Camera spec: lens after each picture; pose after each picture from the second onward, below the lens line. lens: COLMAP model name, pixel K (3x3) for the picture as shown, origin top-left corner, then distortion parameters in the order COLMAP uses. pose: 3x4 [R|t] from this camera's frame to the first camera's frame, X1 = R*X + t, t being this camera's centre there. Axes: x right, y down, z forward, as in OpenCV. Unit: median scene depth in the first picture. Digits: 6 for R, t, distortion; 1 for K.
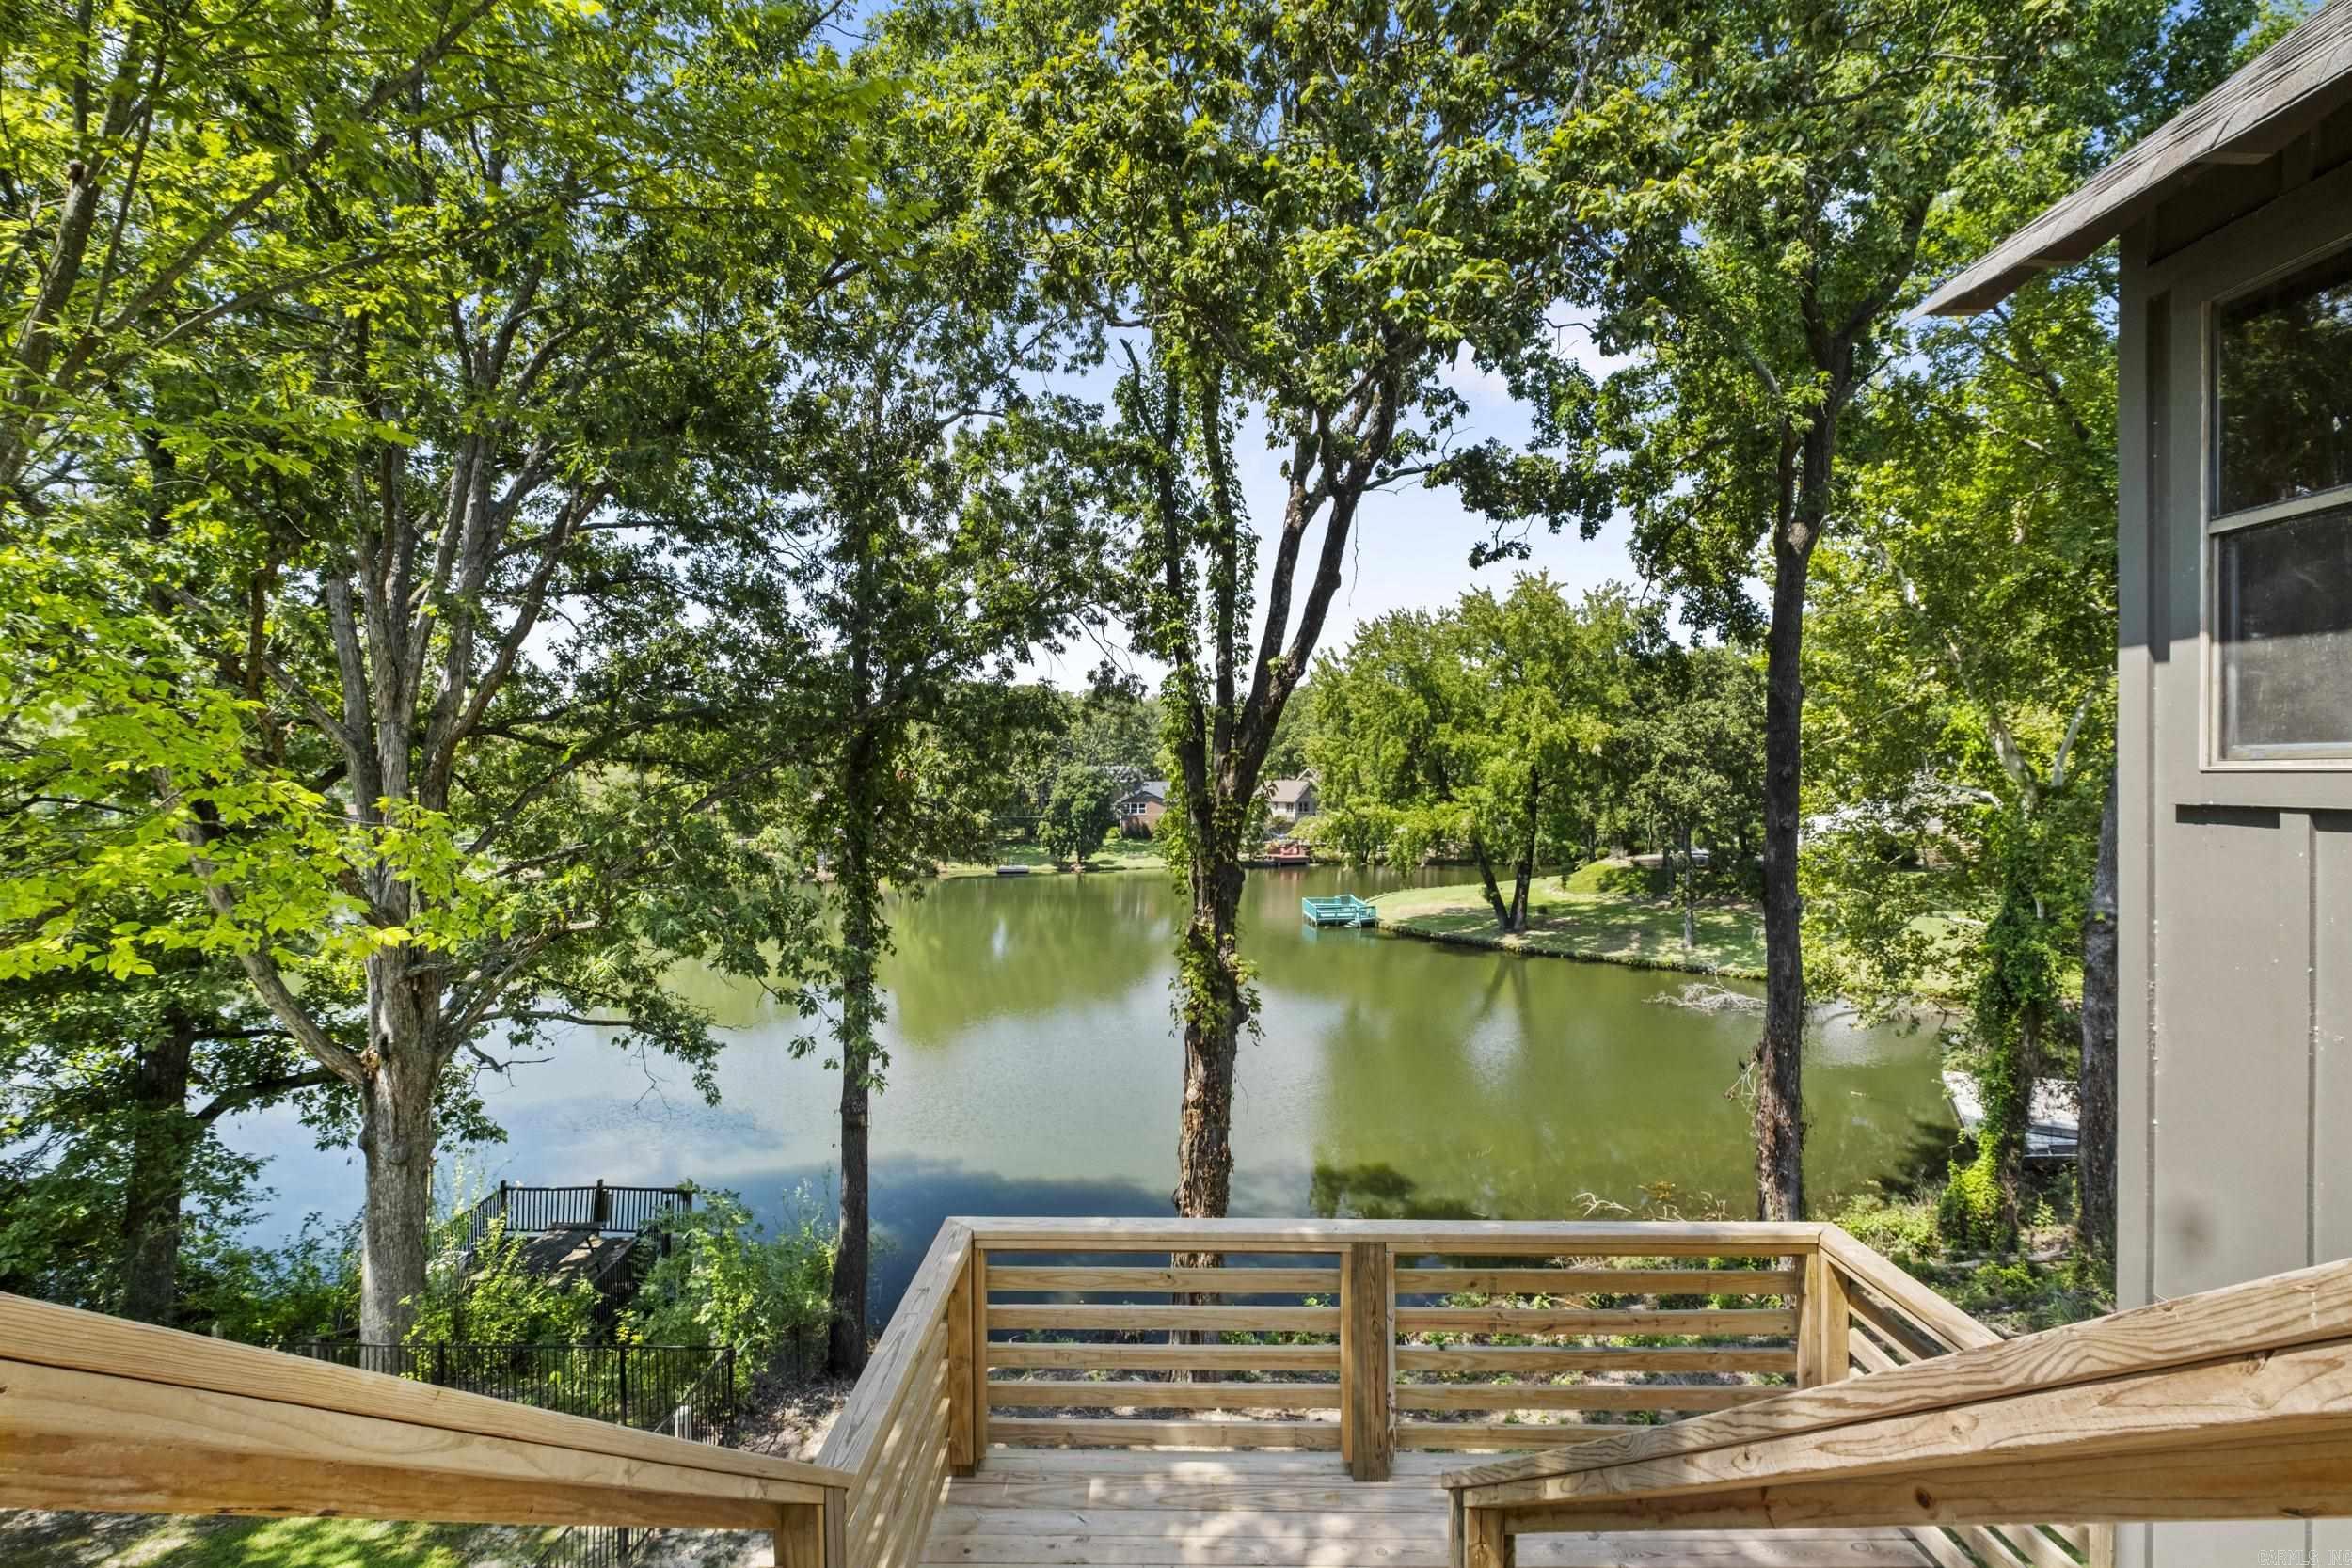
lens RADIAL K [[1047.7, 0, 1157.1], [0, 1047.7, 780.4], [0, 0, 1]] dist [-0.009829, -0.000510]
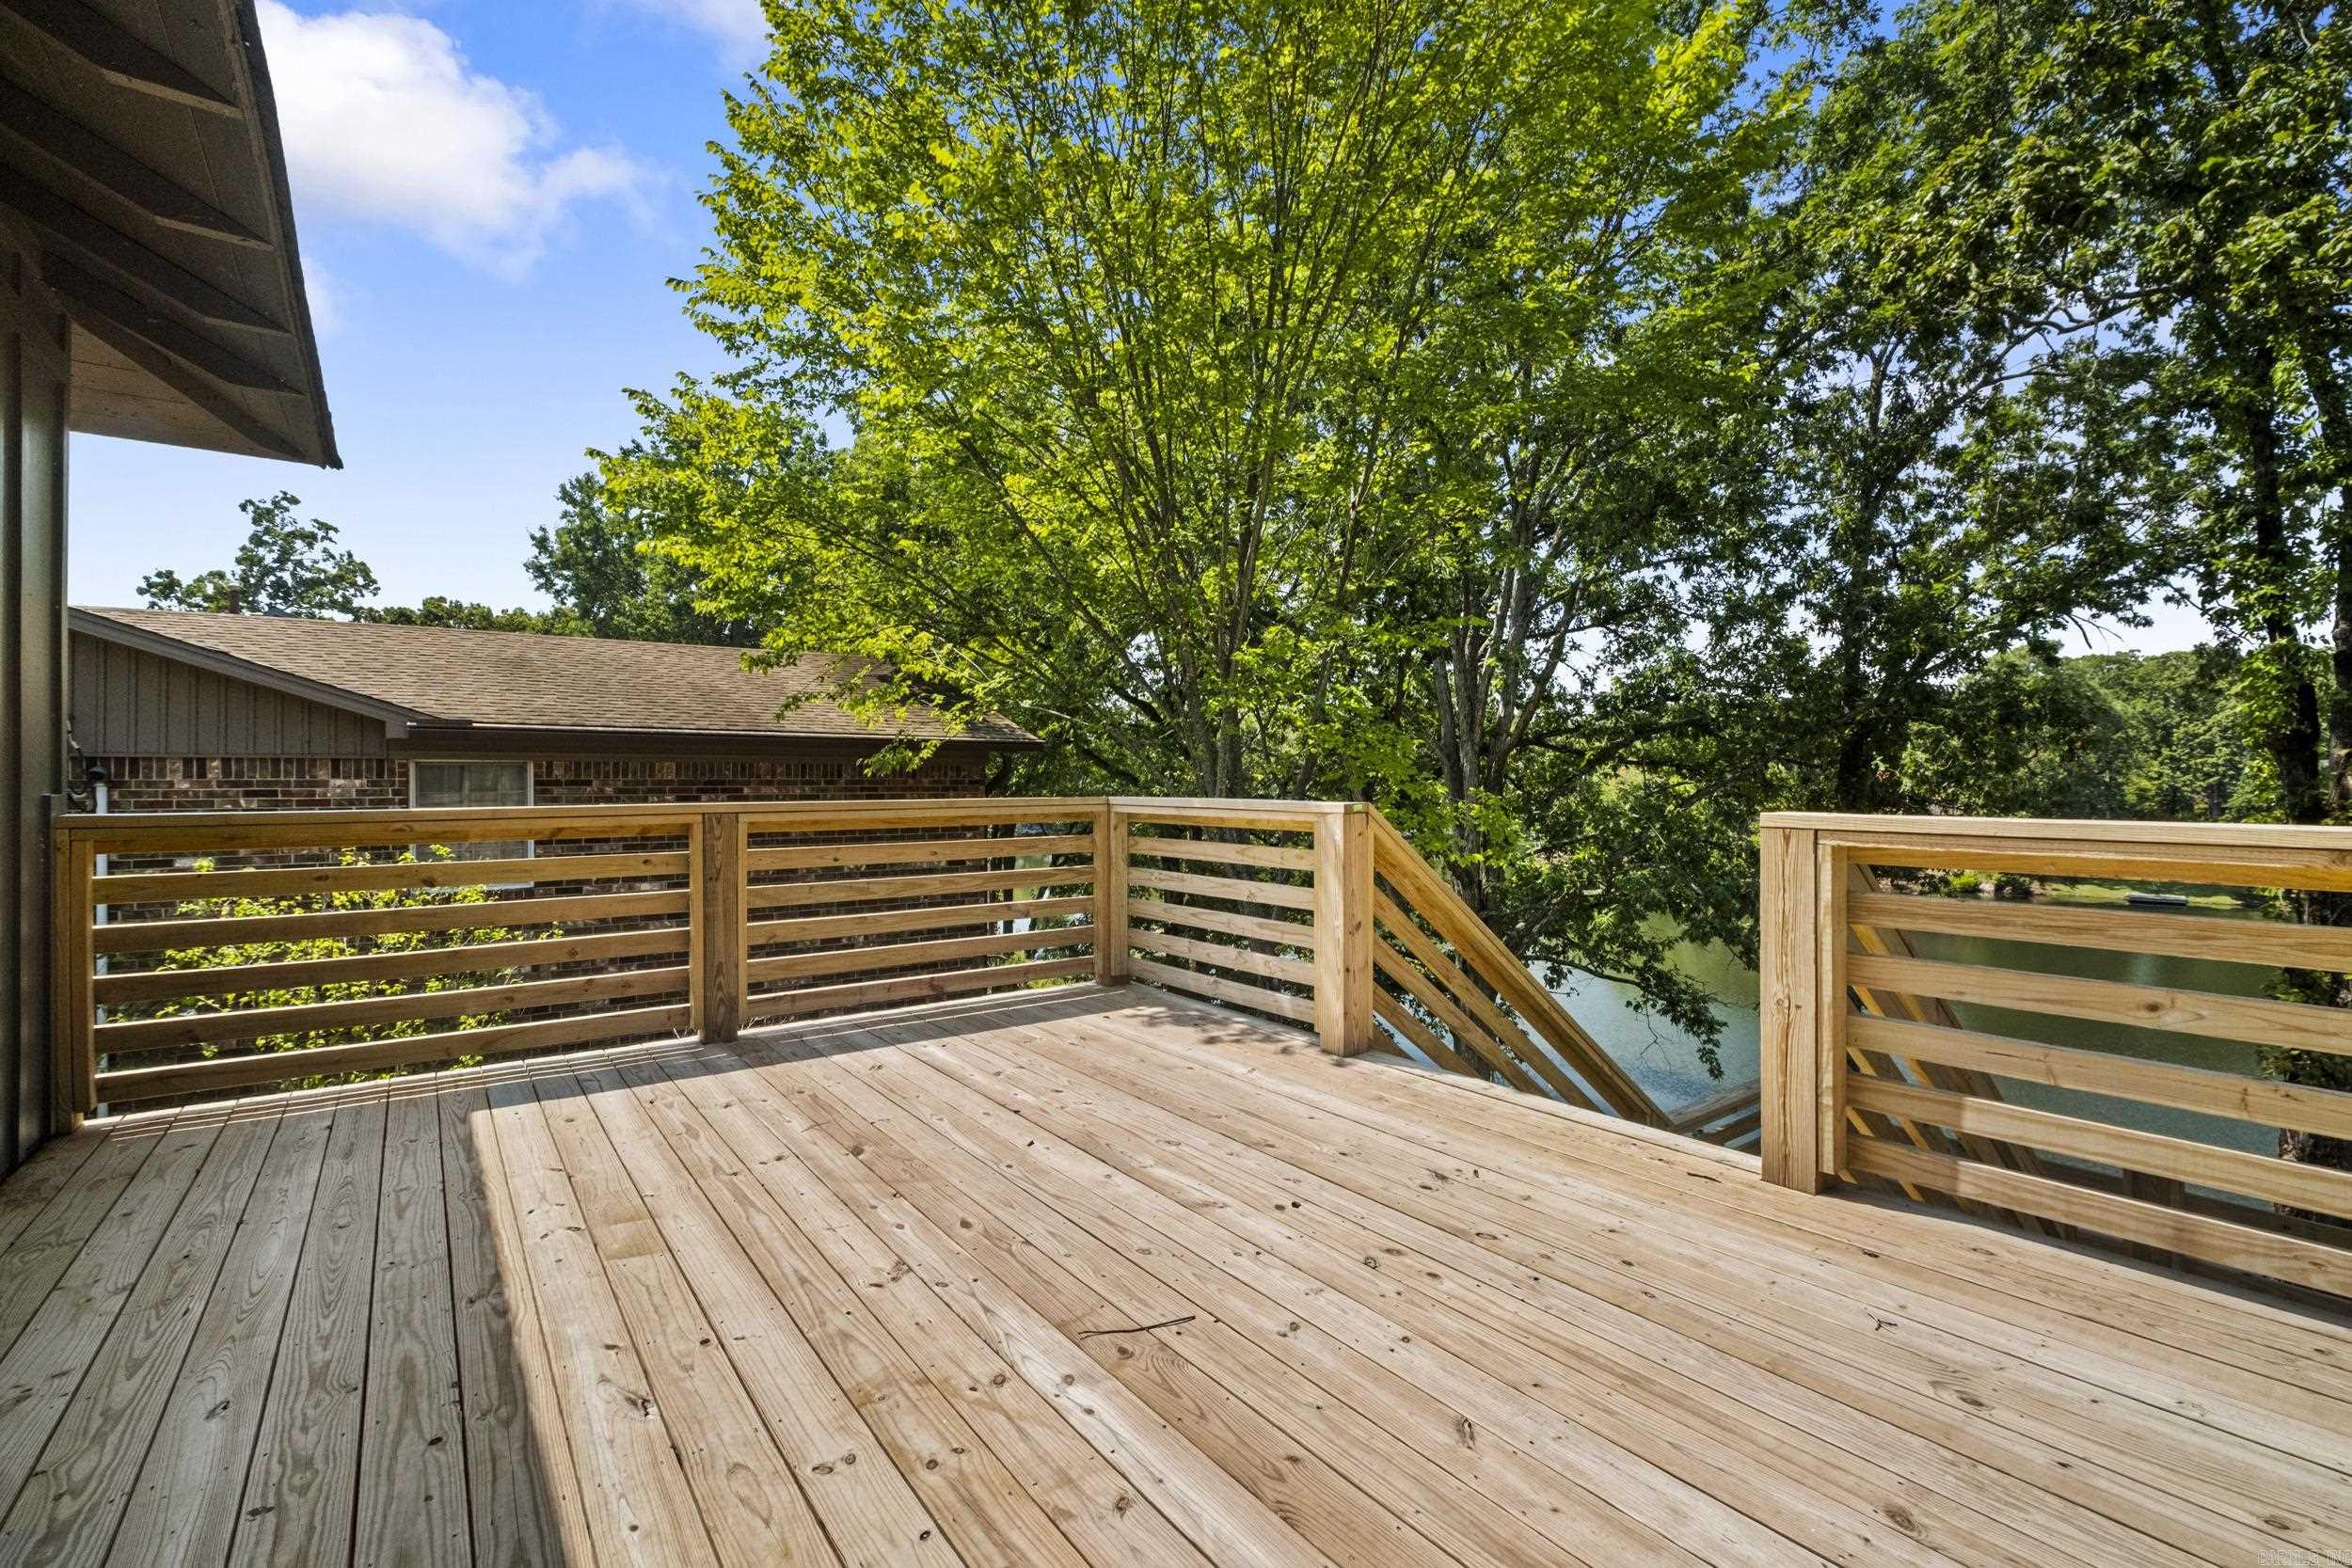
lens RADIAL K [[1047.7, 0, 1164.2], [0, 1047.7, 780.2], [0, 0, 1]] dist [-0.009829, -0.000510]
pose [[0.612531, -0.001188, -0.790446, 0.100681], [0.001702, 0.999999, -0.000185, -0.000922], [0.790445, -0.001232, 0.612532, -0.145539]]
